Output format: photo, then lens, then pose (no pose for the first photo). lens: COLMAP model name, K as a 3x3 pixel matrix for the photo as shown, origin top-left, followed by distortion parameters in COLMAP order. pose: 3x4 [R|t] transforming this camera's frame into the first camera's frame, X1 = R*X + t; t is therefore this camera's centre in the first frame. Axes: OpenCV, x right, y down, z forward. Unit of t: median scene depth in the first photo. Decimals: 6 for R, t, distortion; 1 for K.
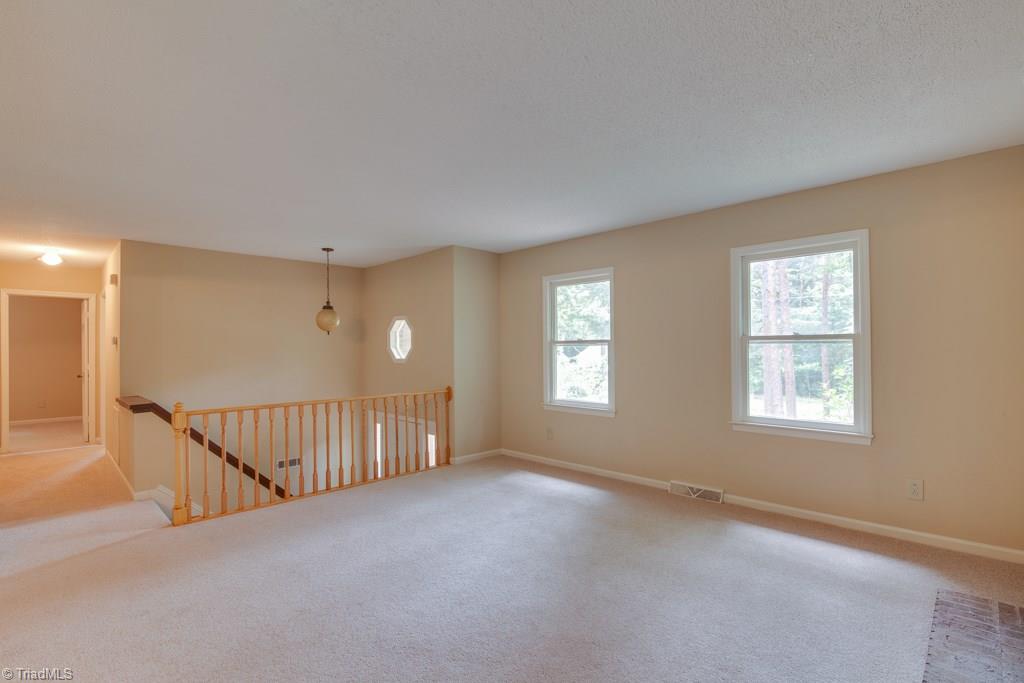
lens RADIAL K [[472.7, 0, 512.7], [0, 472.7, 346.0], [0, 0, 1]] dist [-0.016380, -0.003251]
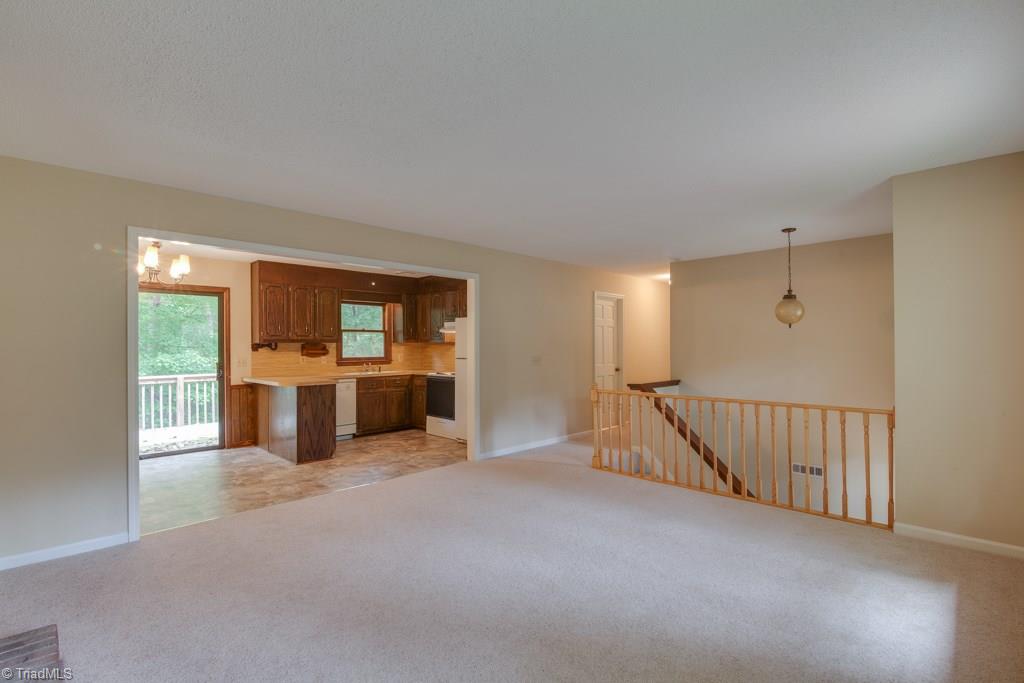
lens RADIAL K [[472.7, 0, 512.3], [0, 472.7, 344.3], [0, 0, 1]] dist [-0.016380, -0.003251]
pose [[0.001631, 0.006604, -0.999977, 0.476575], [0.007420, 0.999951, 0.006616, -0.003949], [0.999971, -0.007430, 0.001581, 0.493618]]
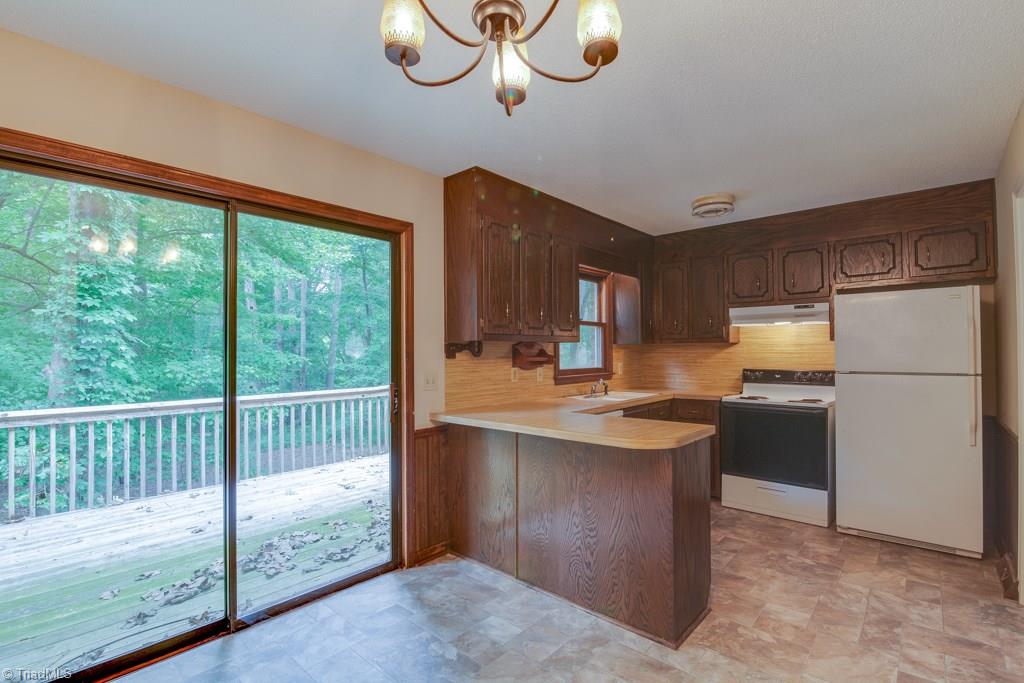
lens RADIAL K [[472.7, 0, 513.5], [0, 472.7, 342.5], [0, 0, 1]] dist [-0.016380, -0.003251]
pose [[0.052519, -0.010162, -0.998568, -0.131460], [0.004946, 0.999939, -0.009916, 0.003563], [0.998608, -0.004418, 0.052566, -0.114967]]
